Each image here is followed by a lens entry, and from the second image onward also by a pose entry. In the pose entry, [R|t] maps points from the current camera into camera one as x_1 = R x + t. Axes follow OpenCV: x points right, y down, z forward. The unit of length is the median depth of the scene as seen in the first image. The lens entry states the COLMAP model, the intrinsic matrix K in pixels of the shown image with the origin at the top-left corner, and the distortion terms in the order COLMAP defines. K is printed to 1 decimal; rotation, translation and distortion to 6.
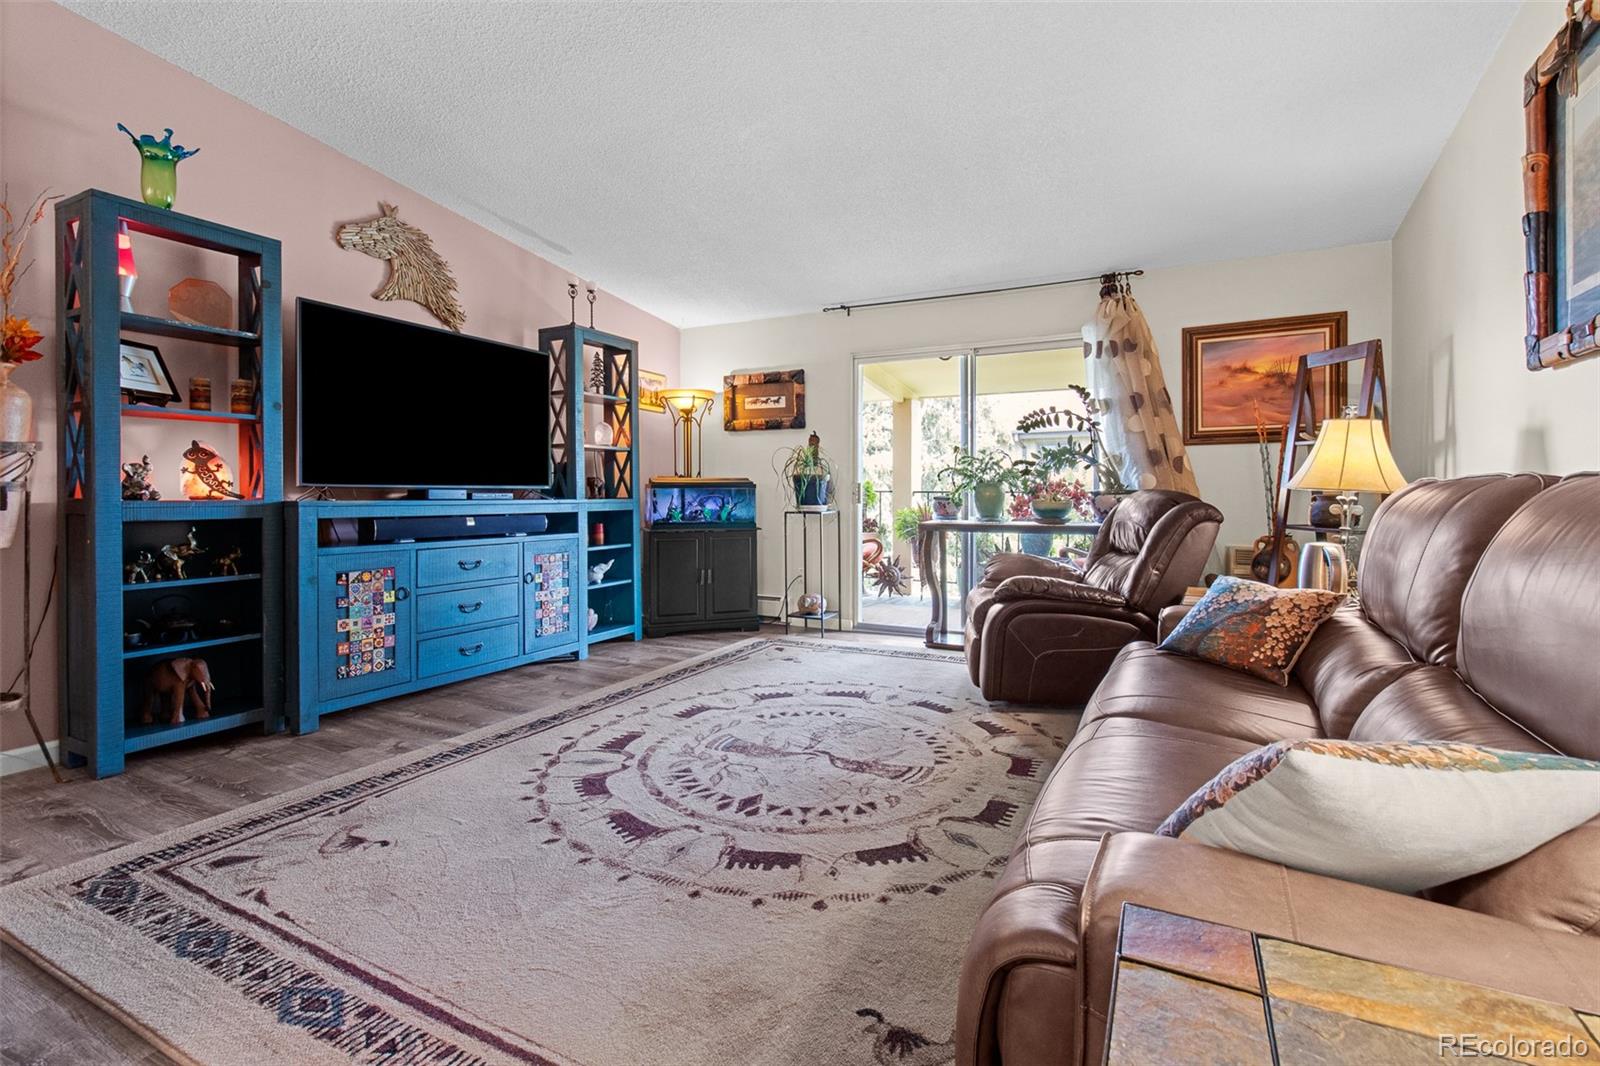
lens RADIAL K [[739.7, 0, 814.7], [0, 739.7, 500.1], [0, 0, 1]] dist [0.006106, -0.000578]
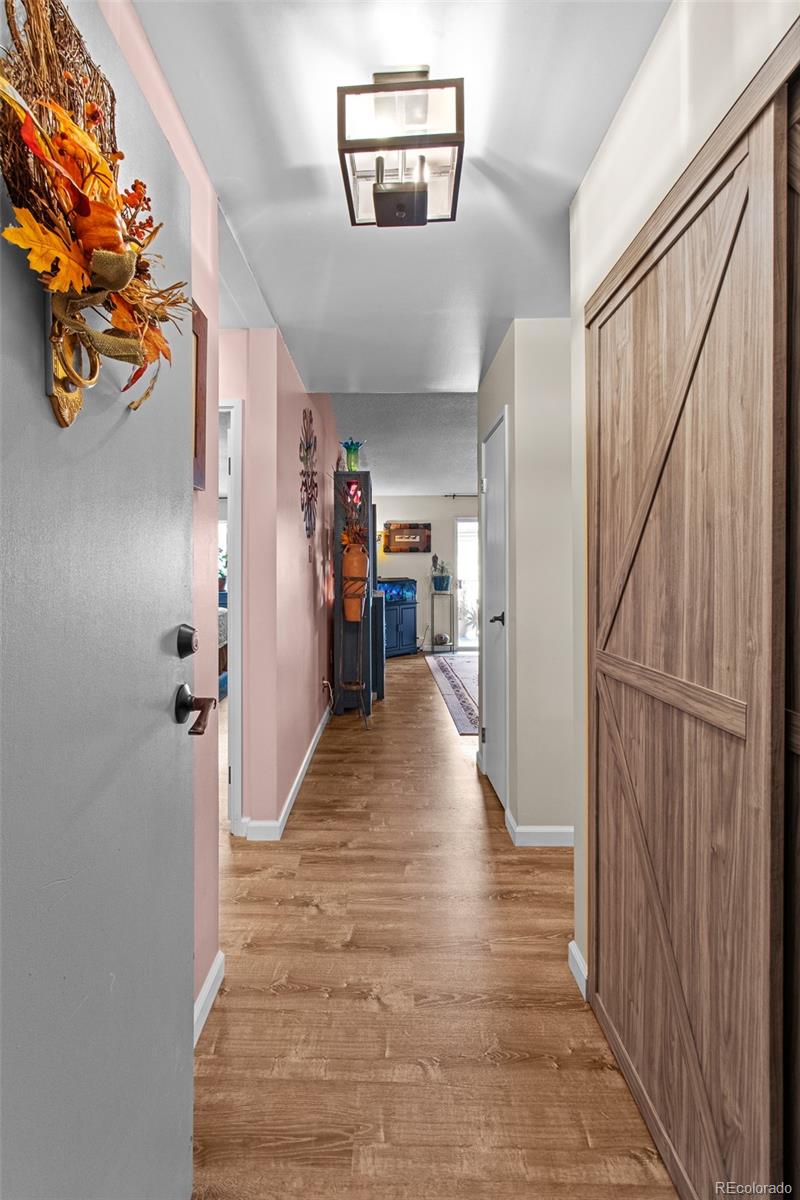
lens RADIAL K [[554.8, 0, 405.5], [0, 554.8, 575.9], [0, 0, 1]] dist [0.006106, -0.000578]
pose [[0.876249, -0.008811, 0.481778, -1.604554], [0.013255, 0.999895, -0.005822, -0.050682], [-0.481676, 0.011488, 0.876274, -0.571490]]
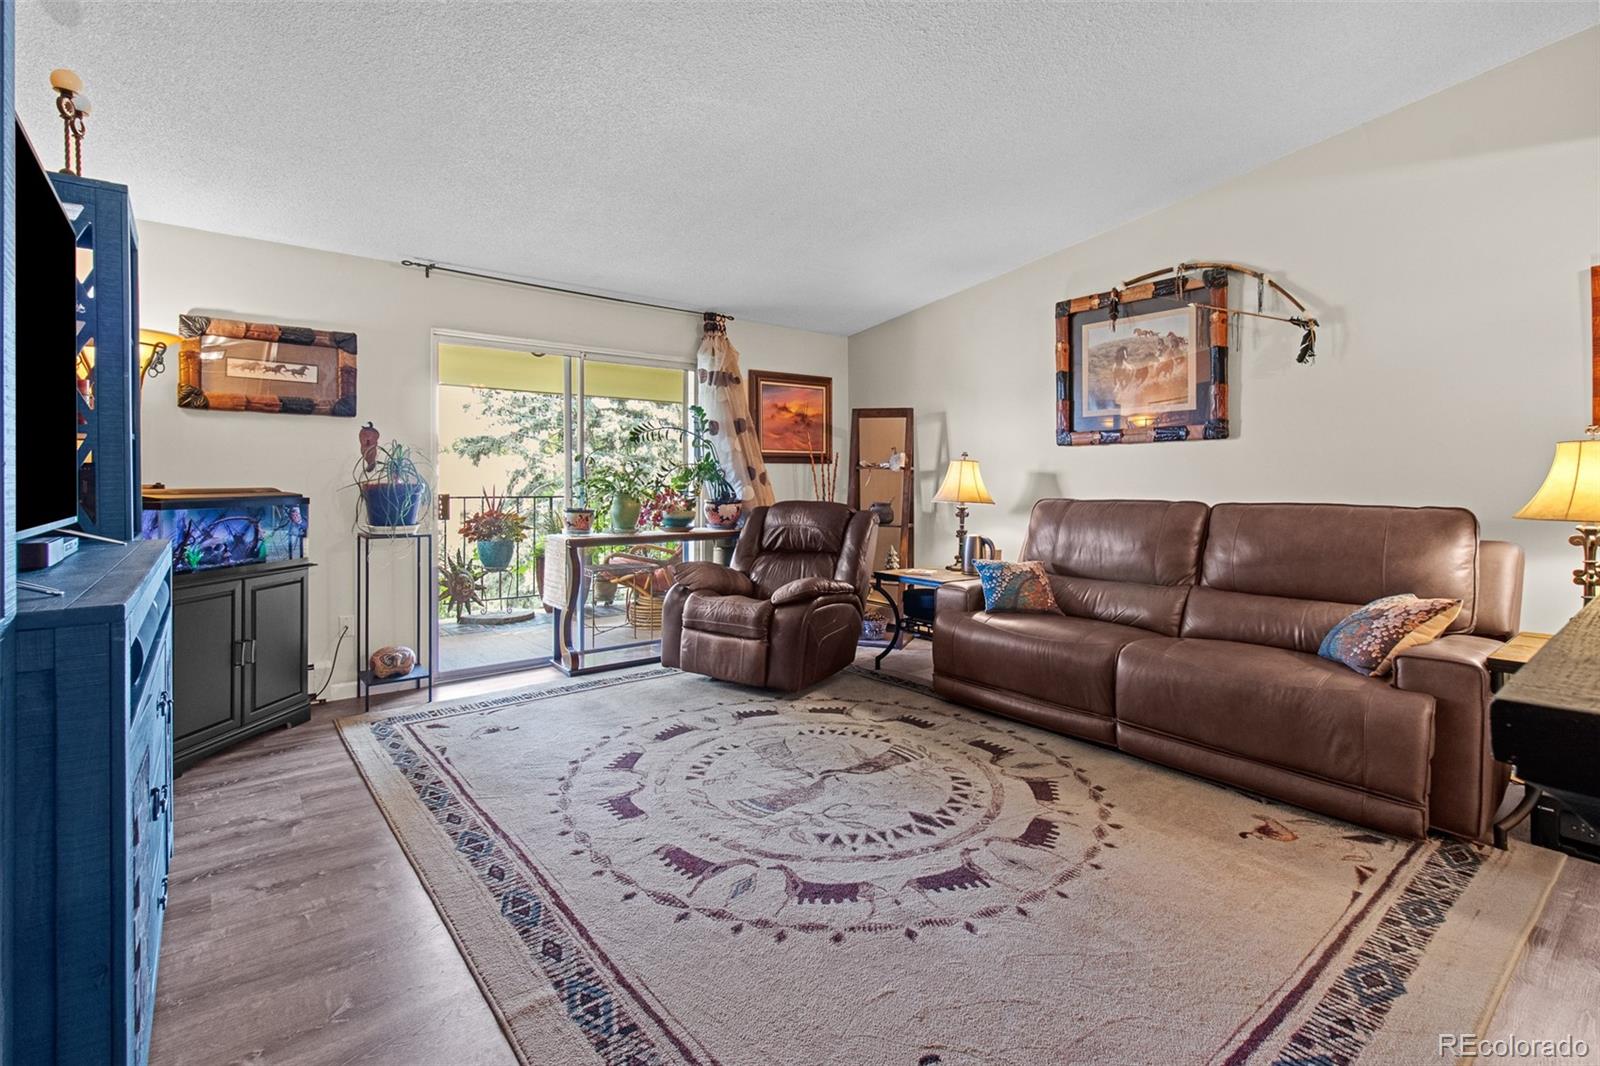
lens RADIAL K [[739.7, 0, 813.3], [0, 739.7, 489.7], [0, 0, 1]] dist [0.006106, -0.000578]
pose [[0.405713, -0.008461, 0.913961, -0.969753], [0.008977, 0.999946, 0.005272, -0.055089], [-0.913957, 0.006066, 0.405767, 0.633139]]
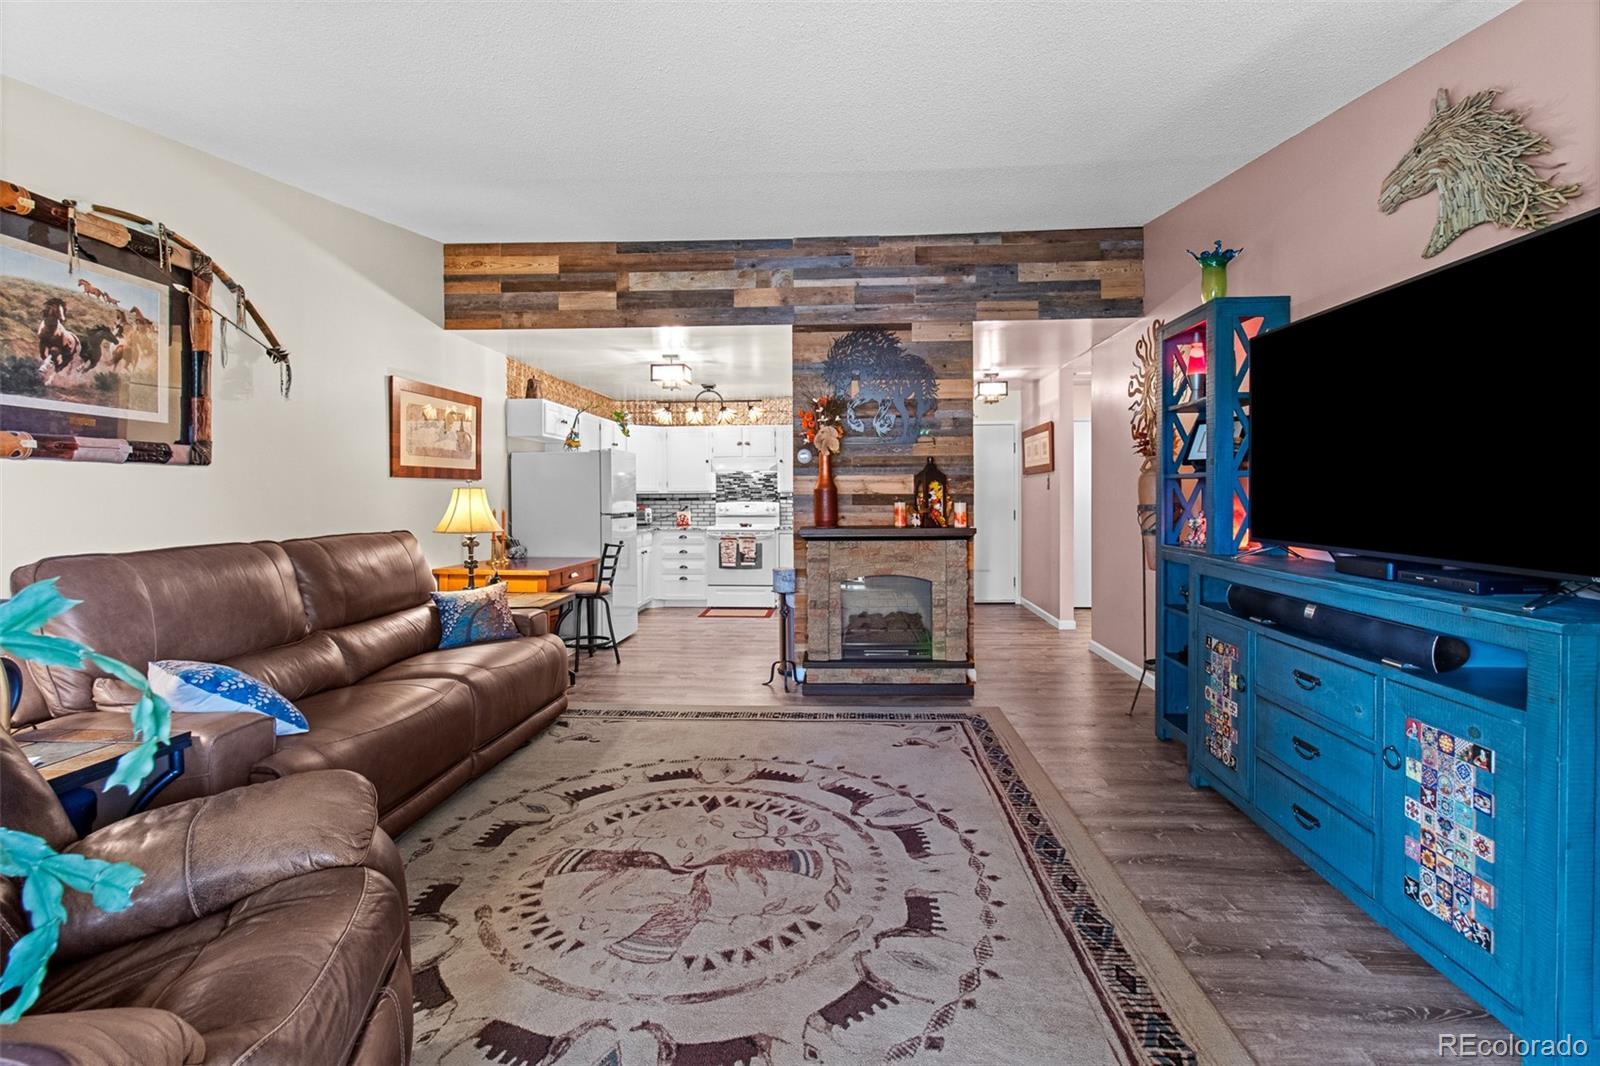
lens RADIAL K [[739.7, 0, 799.6], [0, 739.7, 500.0], [0, 0, 1]] dist [0.006106, -0.000578]
pose [[-0.918835, 0.006467, -0.394590, 0.227380], [-0.000265, 0.999855, 0.017006, -0.101982], [0.394643, 0.015730, -0.918700, 1.915183]]
